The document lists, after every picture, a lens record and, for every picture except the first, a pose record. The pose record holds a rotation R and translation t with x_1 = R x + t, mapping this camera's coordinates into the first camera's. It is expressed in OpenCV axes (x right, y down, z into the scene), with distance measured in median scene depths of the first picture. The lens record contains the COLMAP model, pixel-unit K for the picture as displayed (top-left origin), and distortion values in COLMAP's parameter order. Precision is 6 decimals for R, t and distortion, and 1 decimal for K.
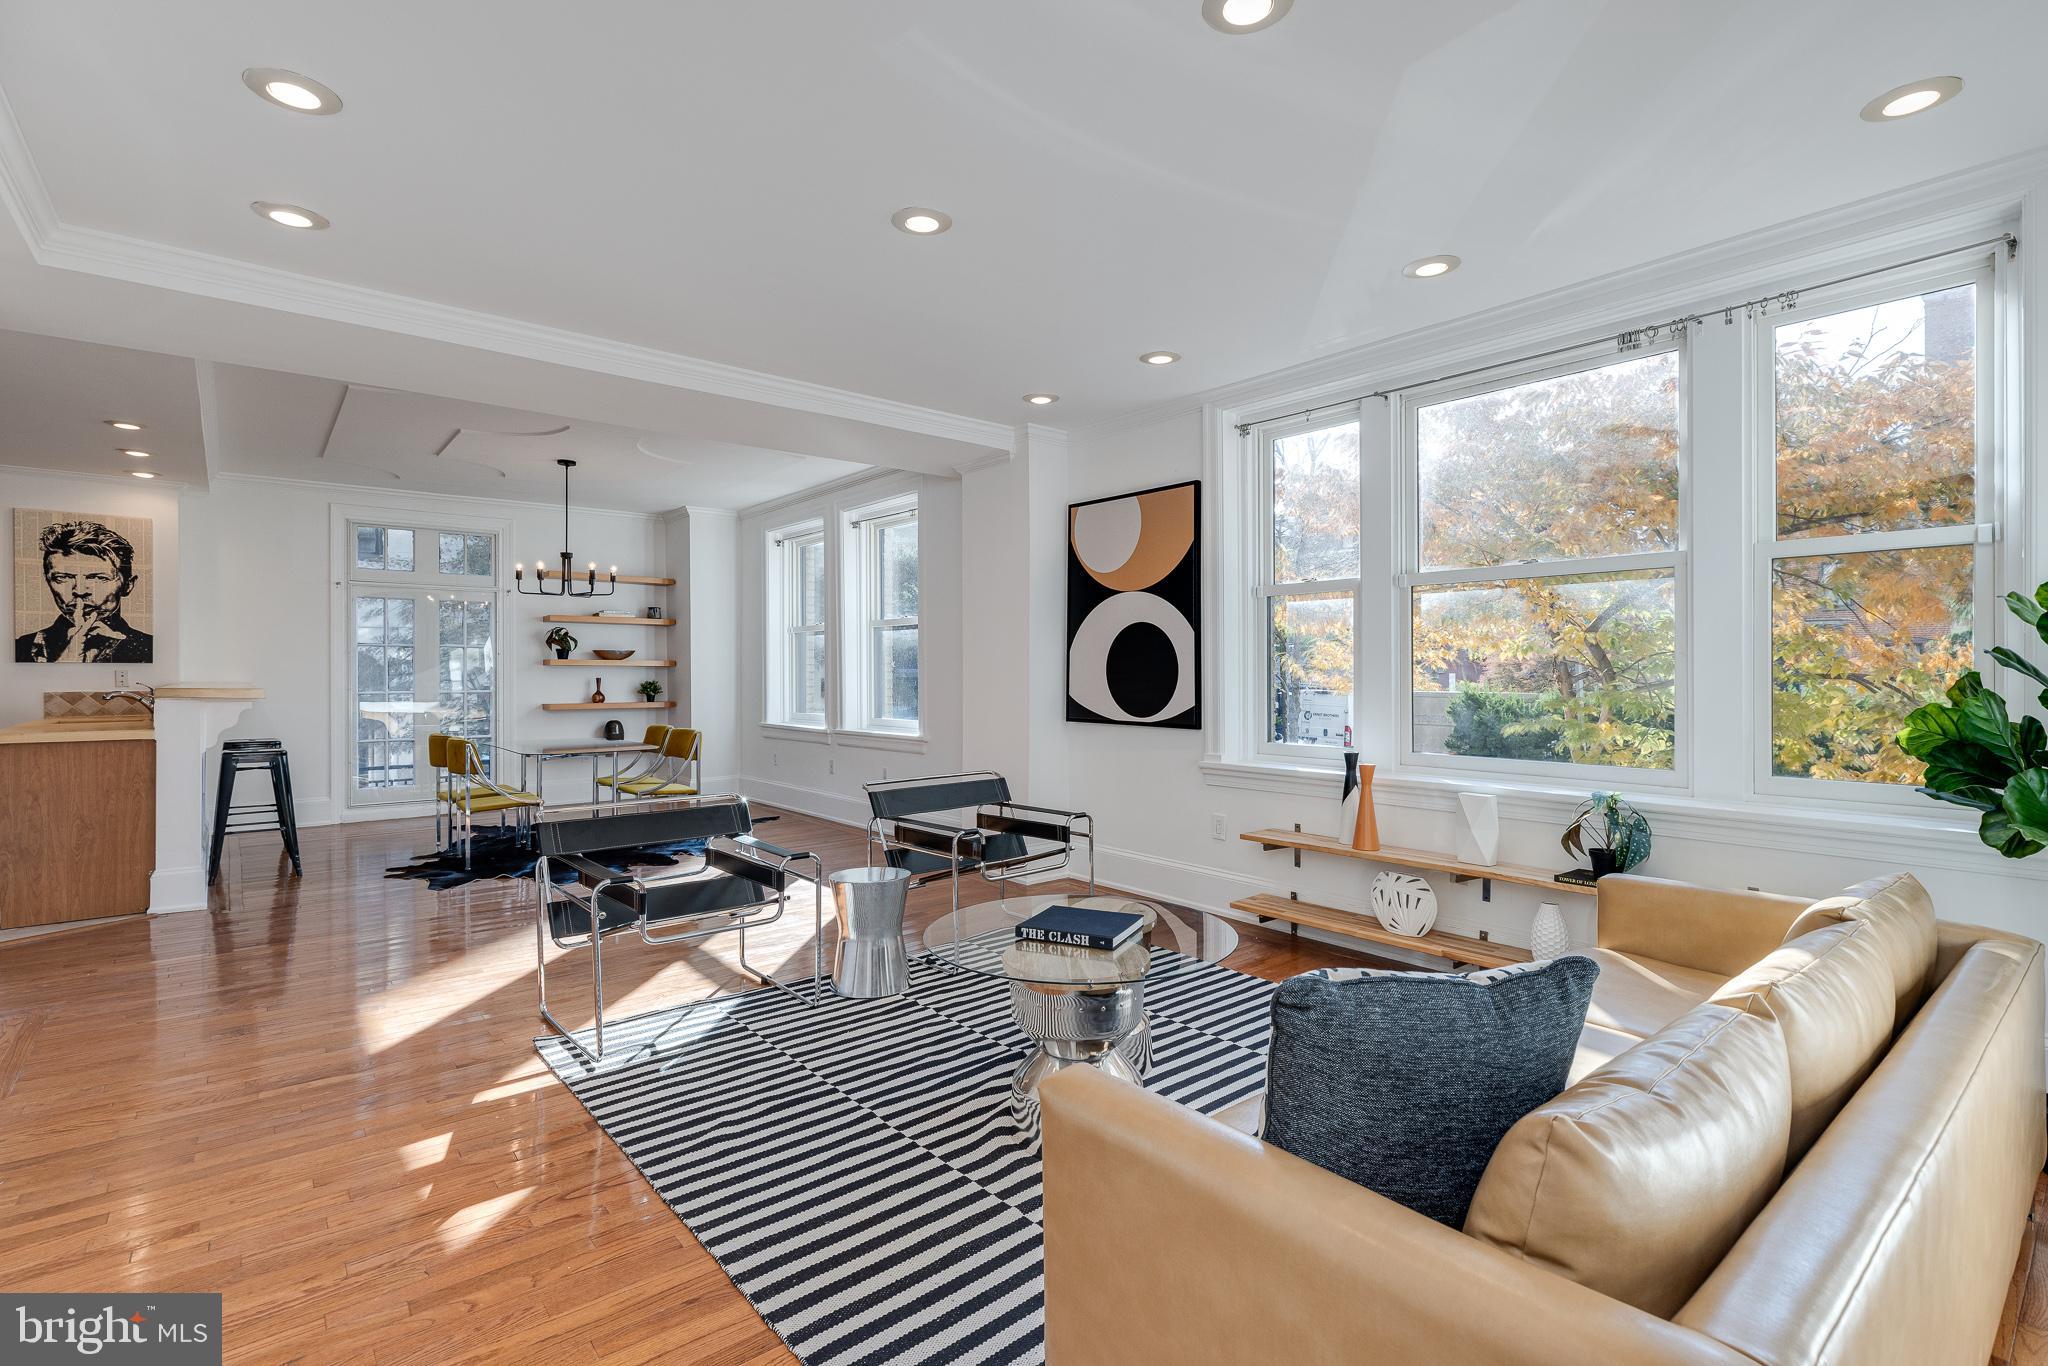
lens RADIAL K [[935.7, 0, 1024.0], [0, 935.7, 683.0], [0, 0, 1]] dist [-0.000610, -0.000307]
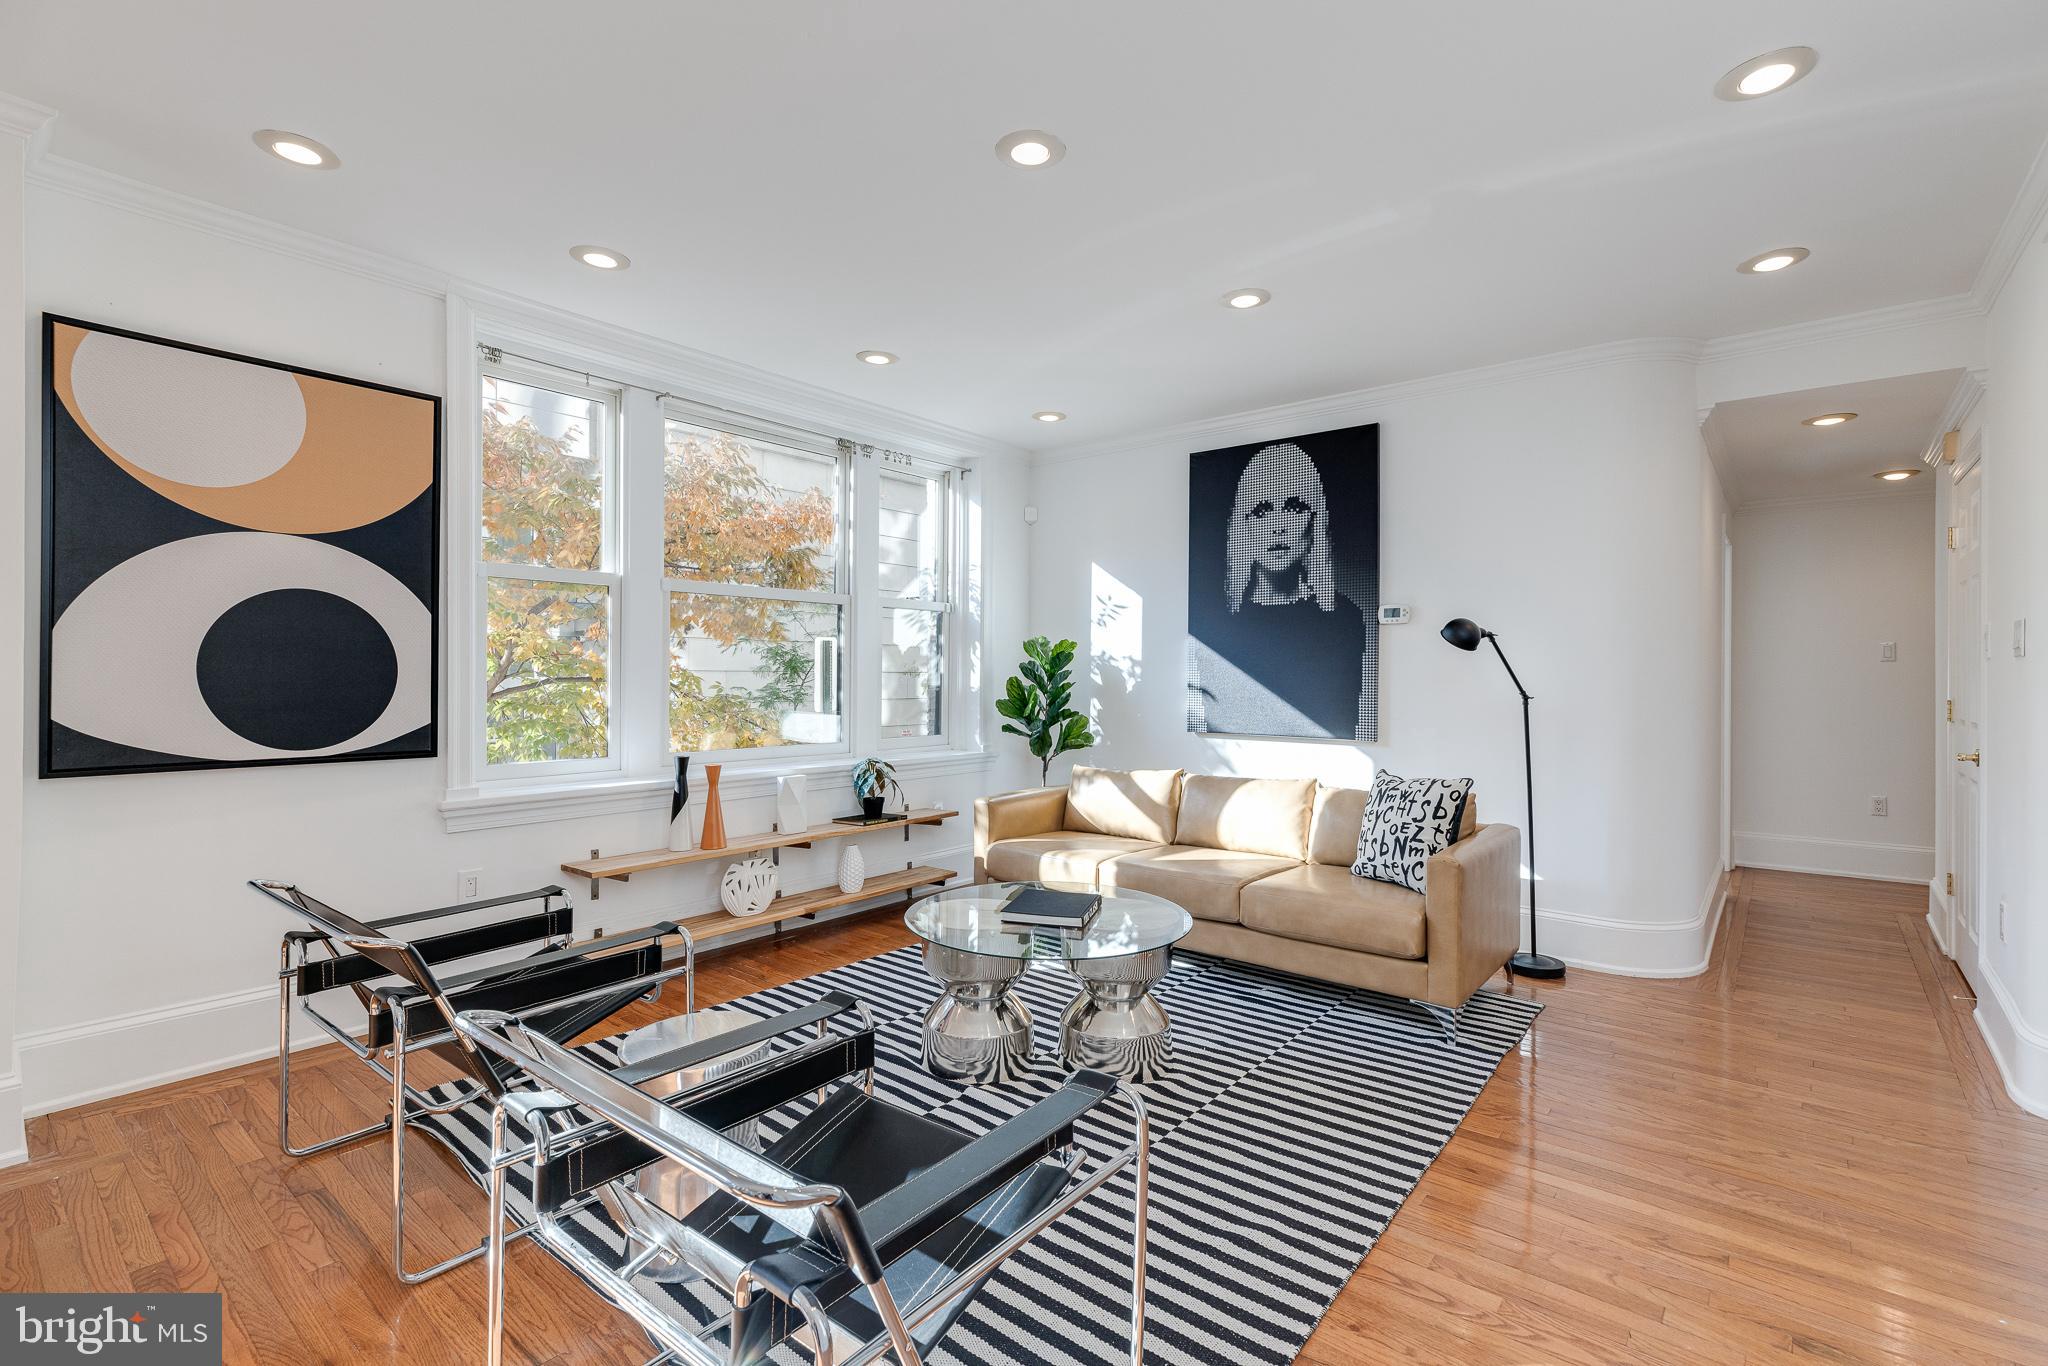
lens RADIAL K [[924.8, 0, 1027.3], [0, 924.8, 680.0], [0, 0, 1]] dist [0.002801, 0.000208]
pose [[-0.188130, -0.002842, 0.982140, -0.567483], [0.010959, 0.999927, 0.004992, -0.005575], [-0.982083, 0.011702, -0.188085, 0.698497]]
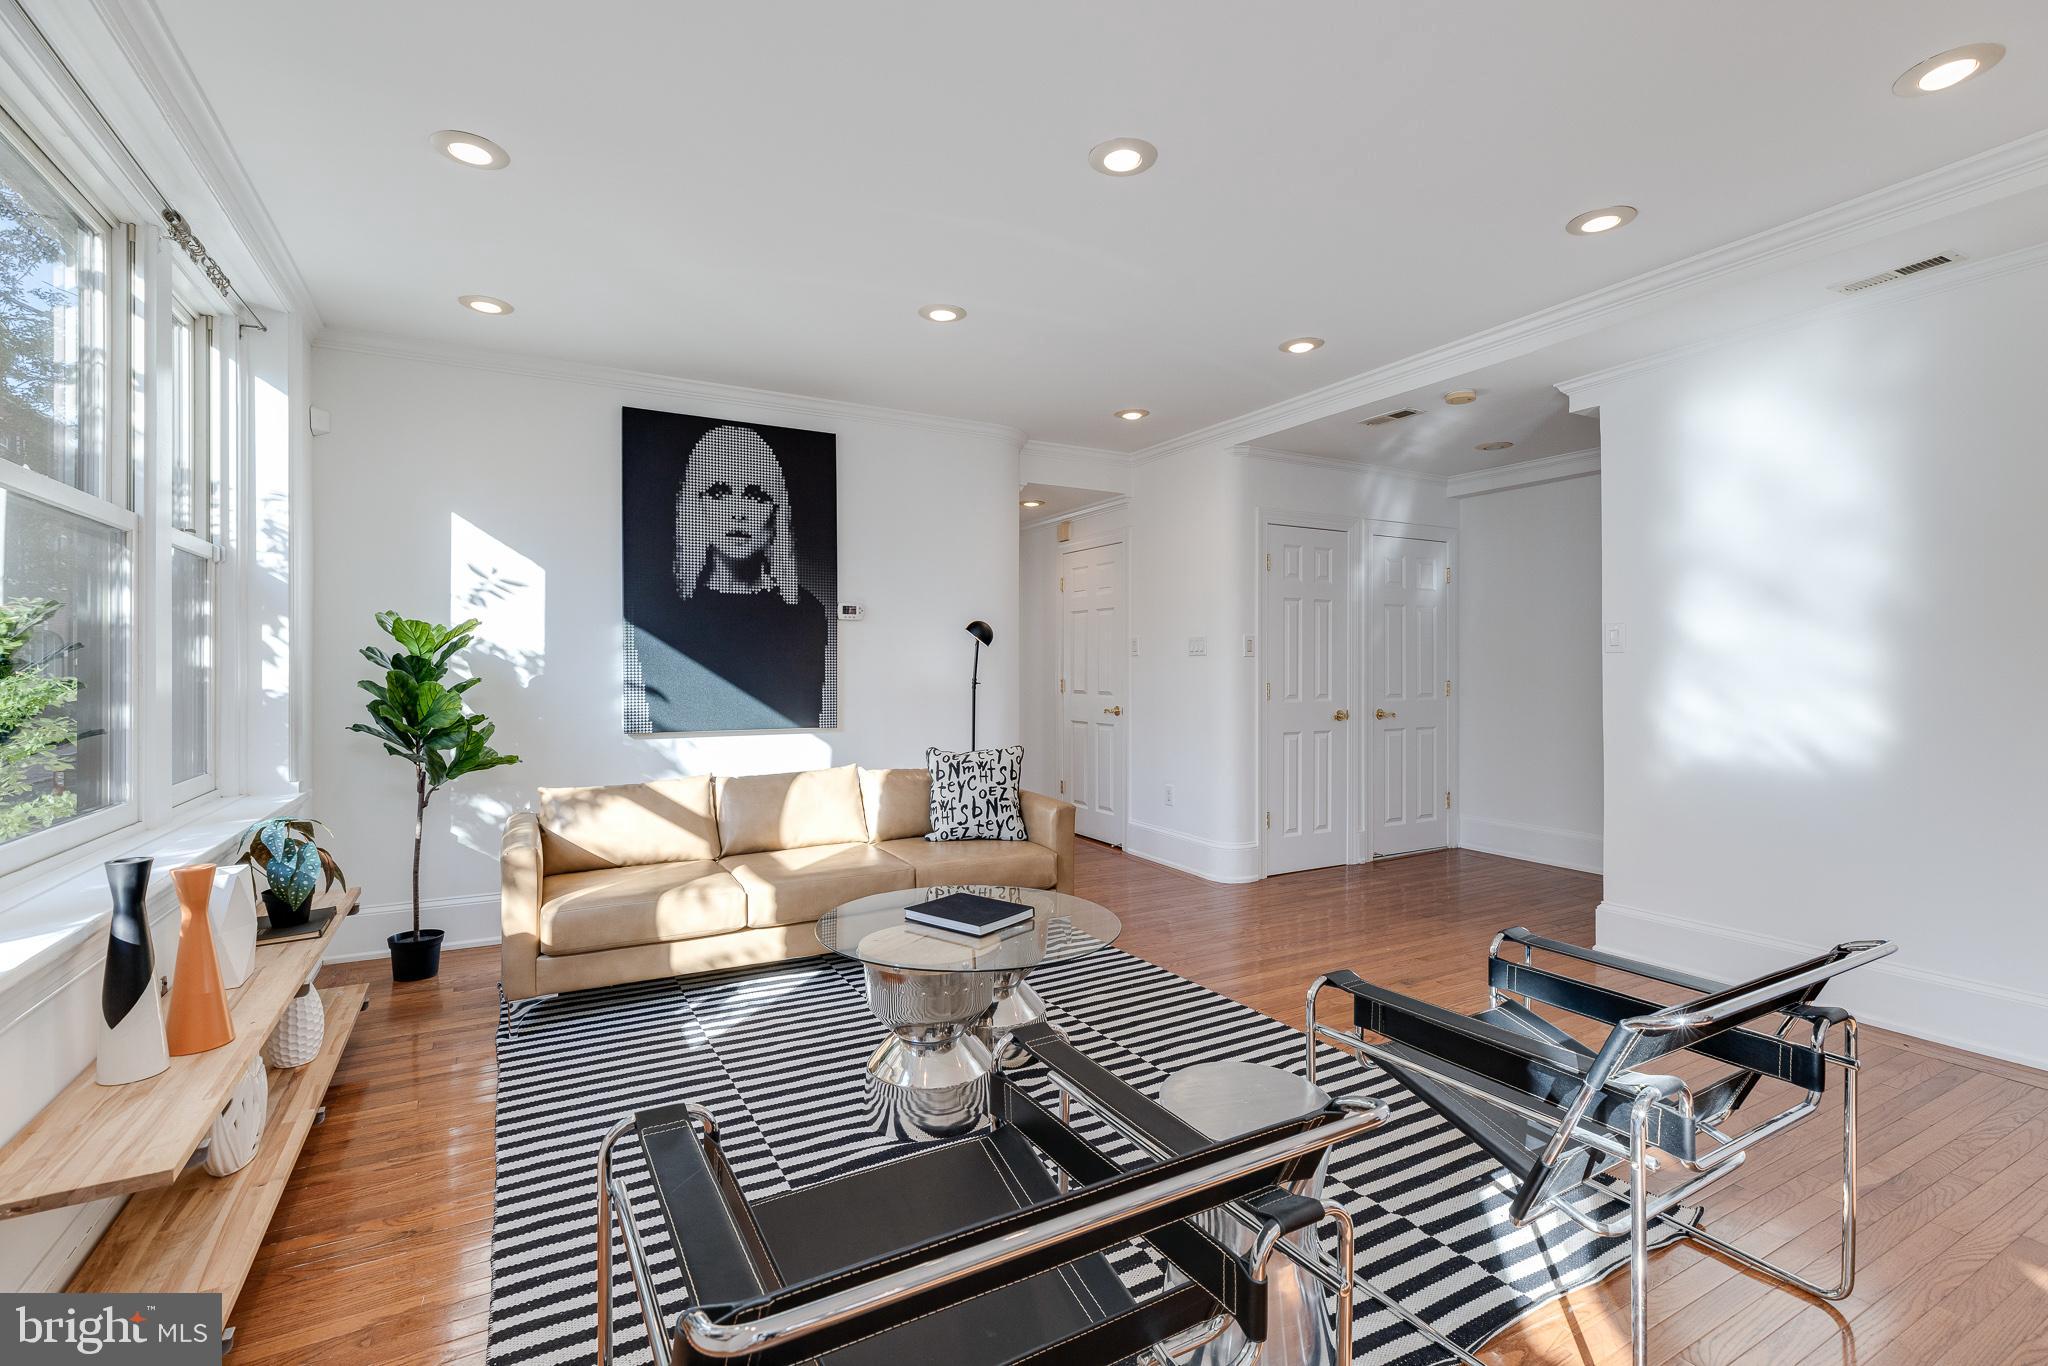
lens RADIAL K [[912.0, 0, 1021.9], [0, 912.0, 685.2], [0, 0, 1]] dist [0.000675, 0.000323]
pose [[-0.981342, 0.000742, 0.192268, -0.109503], [0.007503, 0.999379, 0.034439, -0.014285], [-0.192123, 0.035239, -0.980738, 1.120292]]
